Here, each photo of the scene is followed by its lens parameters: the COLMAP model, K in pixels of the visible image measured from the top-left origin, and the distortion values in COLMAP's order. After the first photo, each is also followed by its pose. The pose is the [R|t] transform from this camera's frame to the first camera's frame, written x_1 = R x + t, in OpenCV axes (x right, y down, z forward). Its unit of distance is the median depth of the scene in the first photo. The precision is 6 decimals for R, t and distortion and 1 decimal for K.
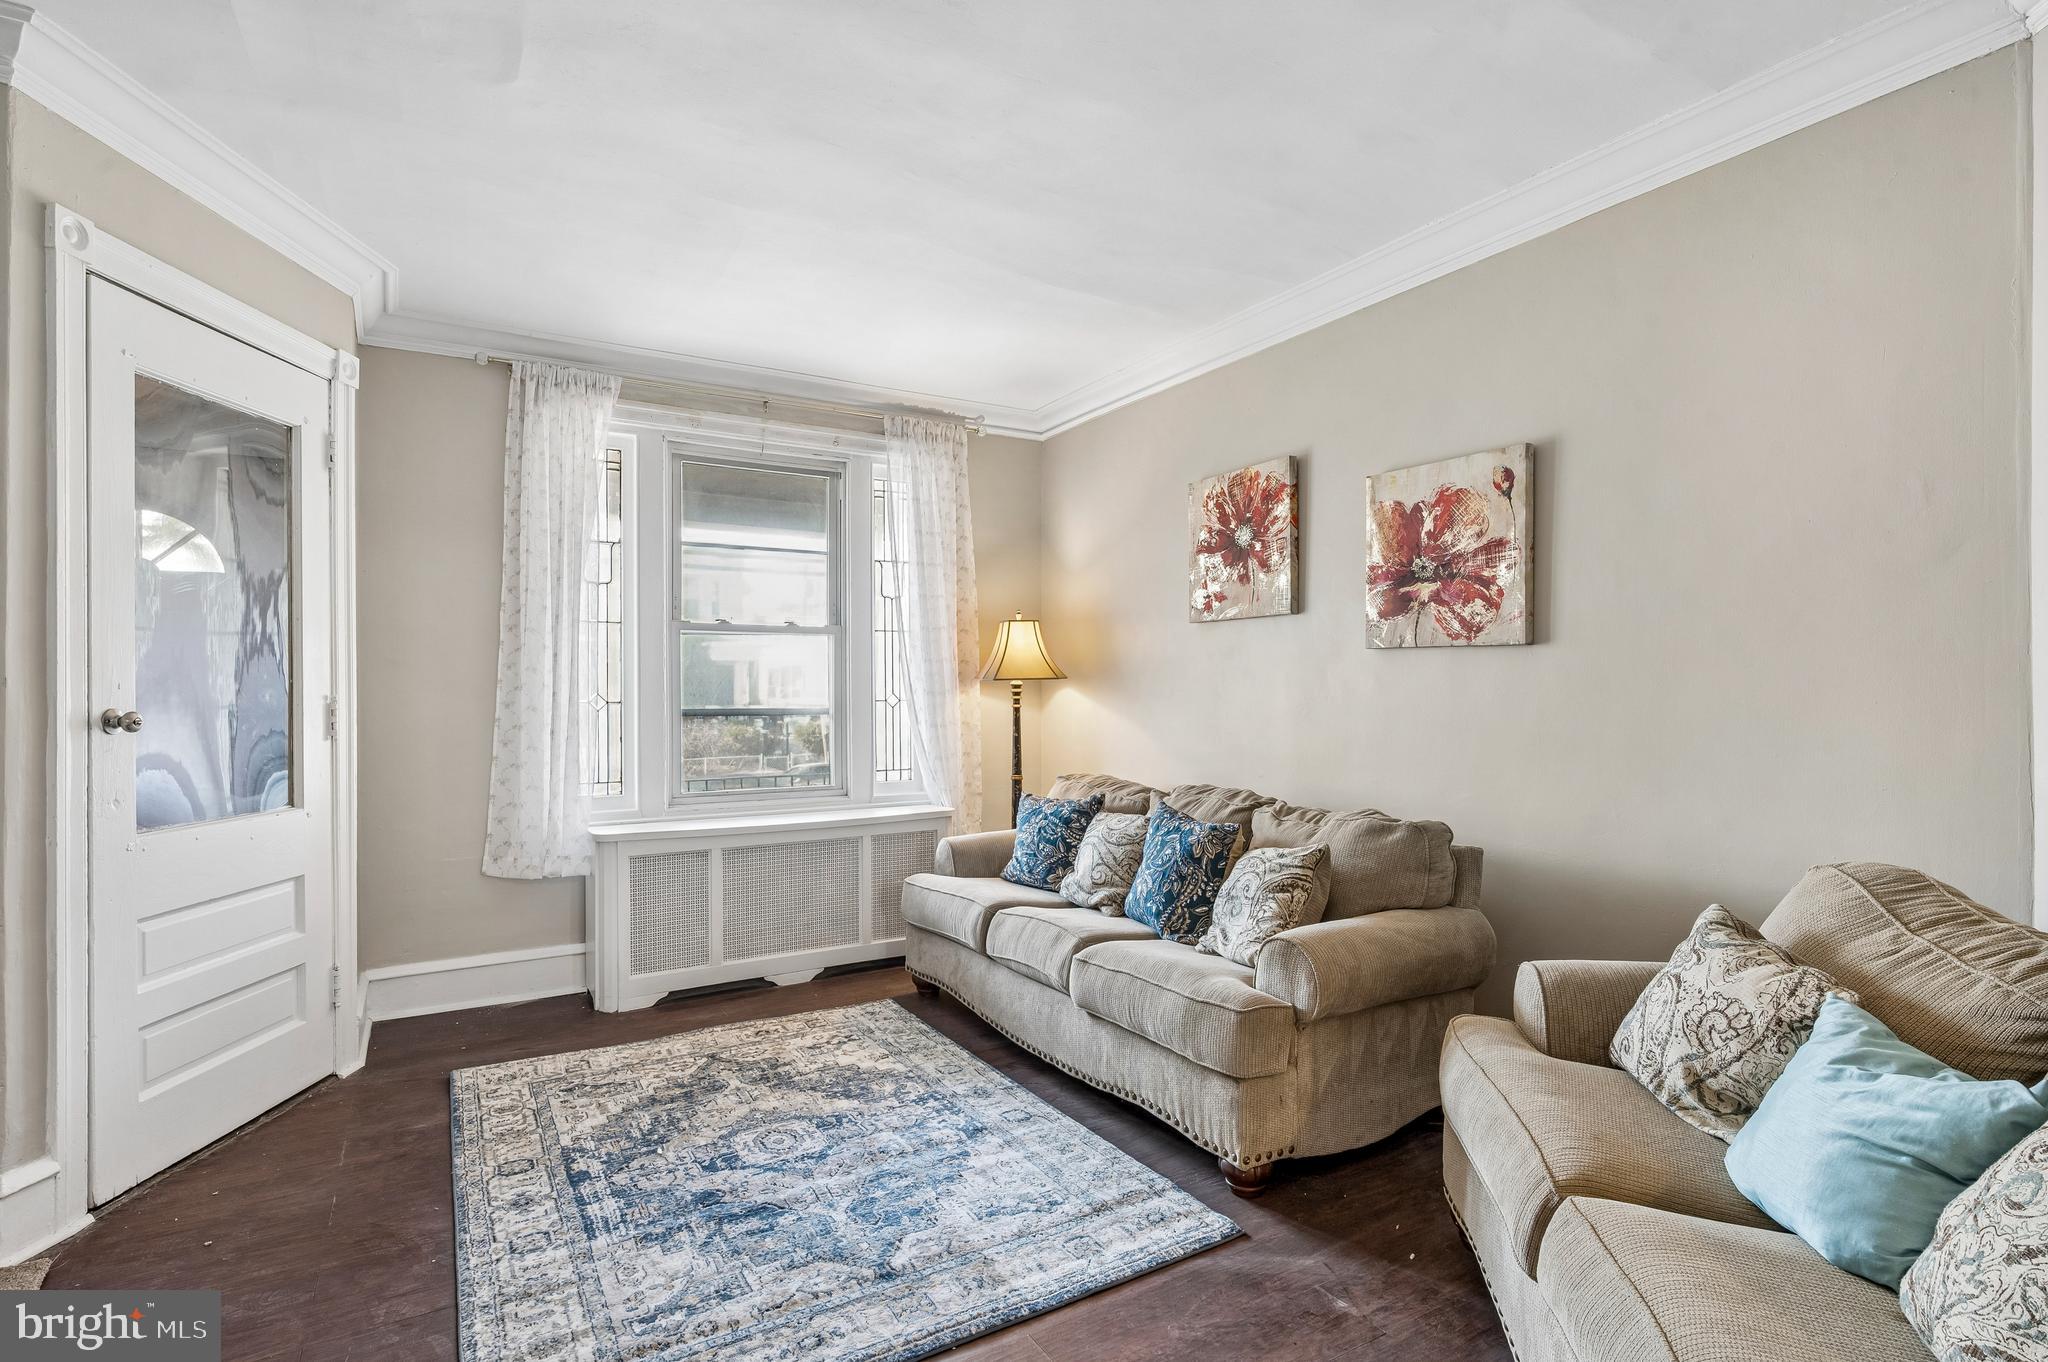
lens RADIAL K [[1006.5, 0, 1015.5], [0, 1006.5, 684.6], [0, 0, 1]] dist [-0.001736, 0.000440]
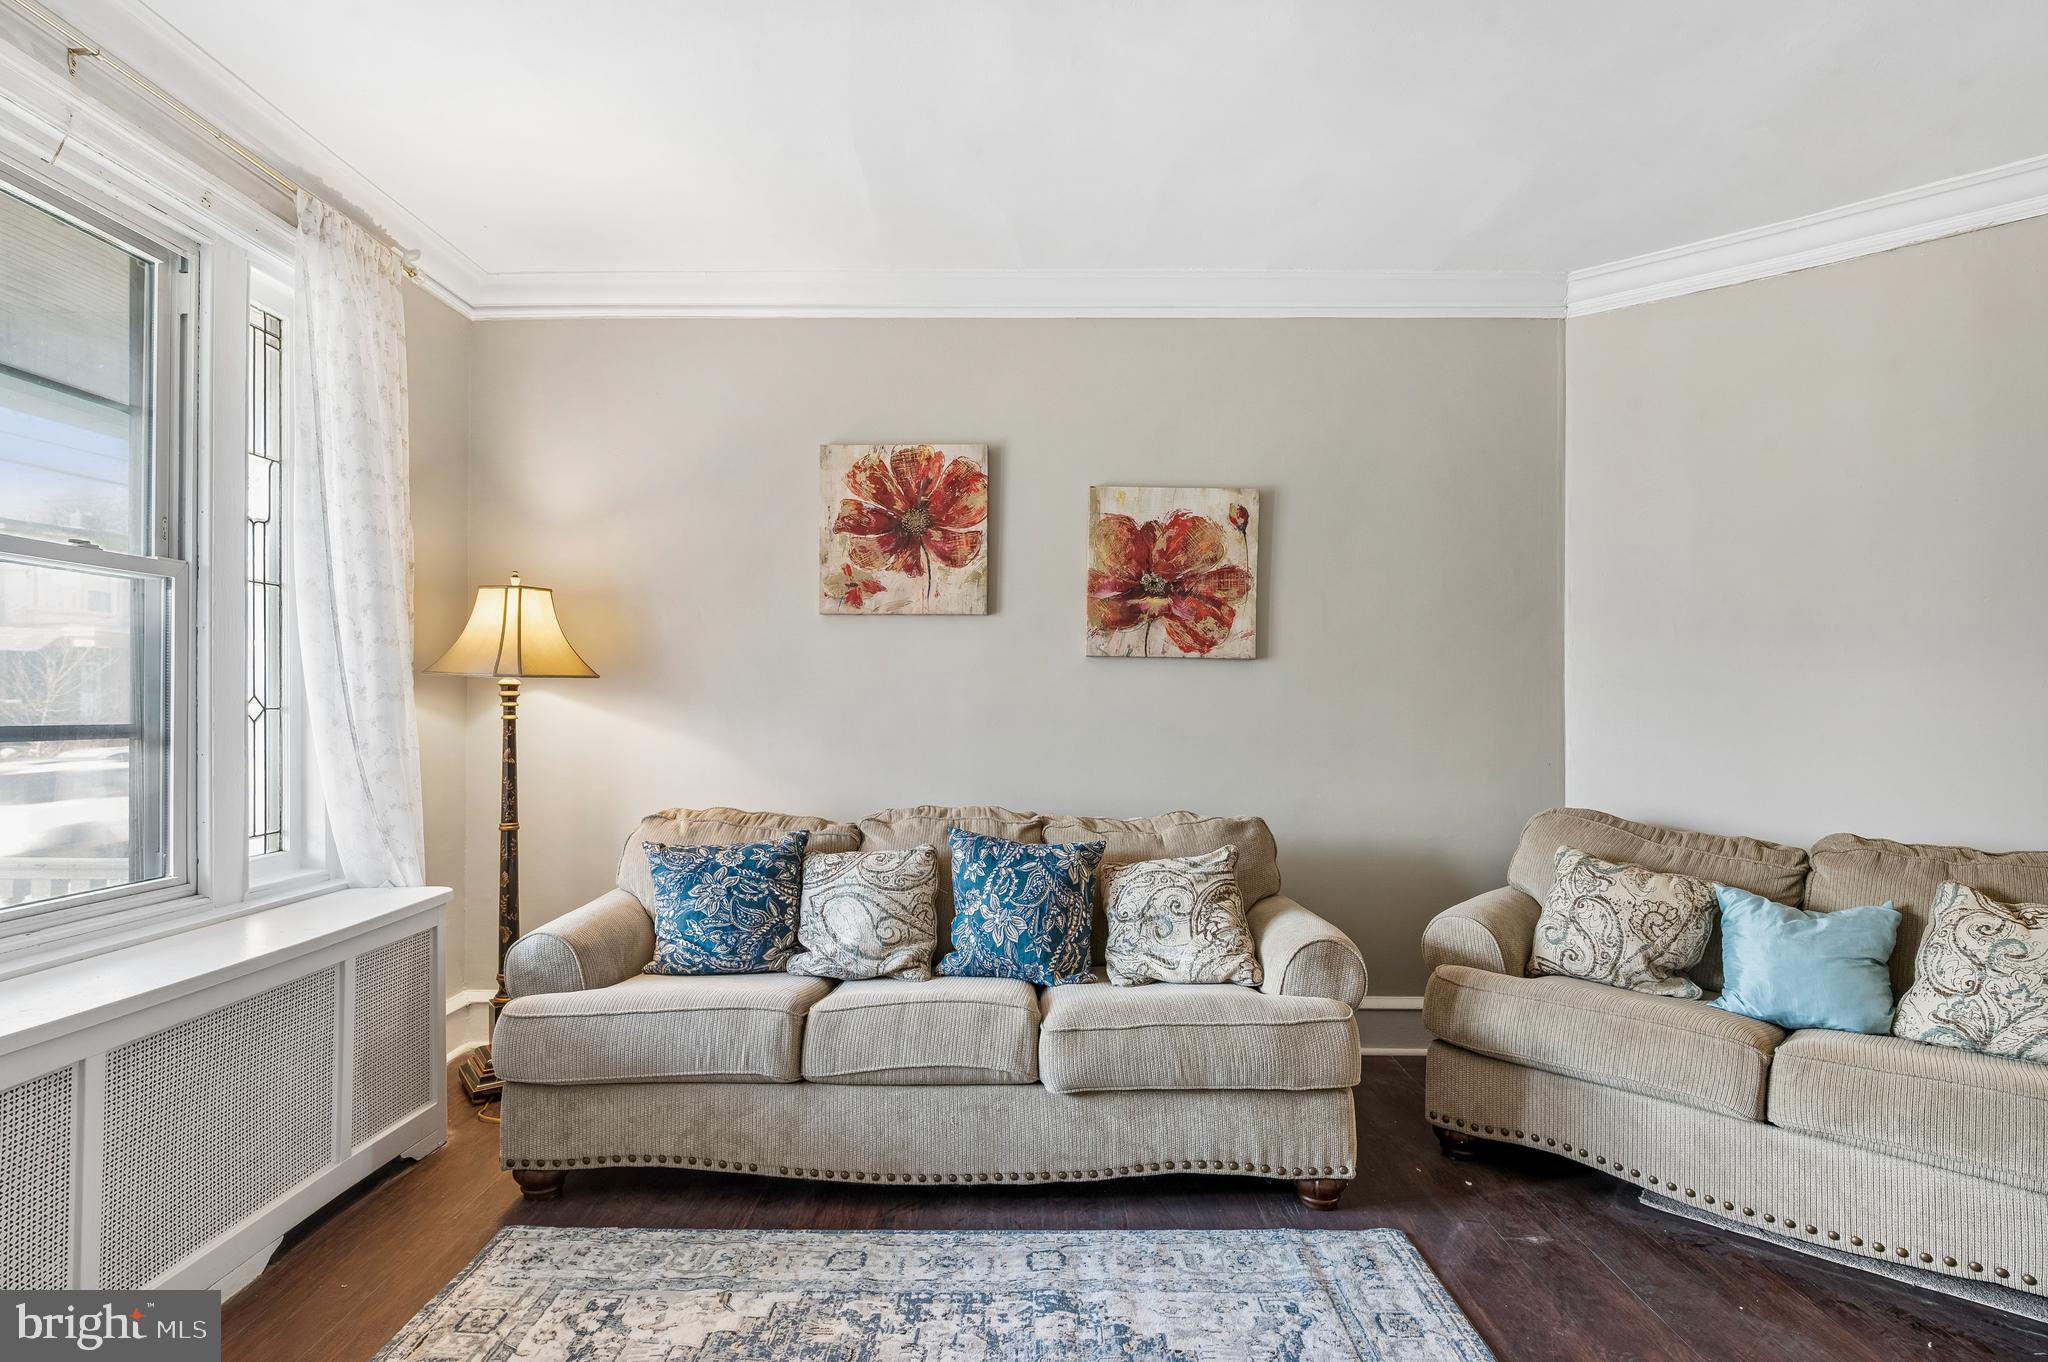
lens RADIAL K [[1006.5, 0, 1024.5], [0, 1006.5, 698.2], [0, 0, 1]] dist [-0.001736, 0.000440]
pose [[0.516818, 0.009371, 0.856044, -0.589643], [-0.010006, 0.999938, -0.004905, 0.013190], [-0.856037, -0.006031, 0.516879, 0.570187]]
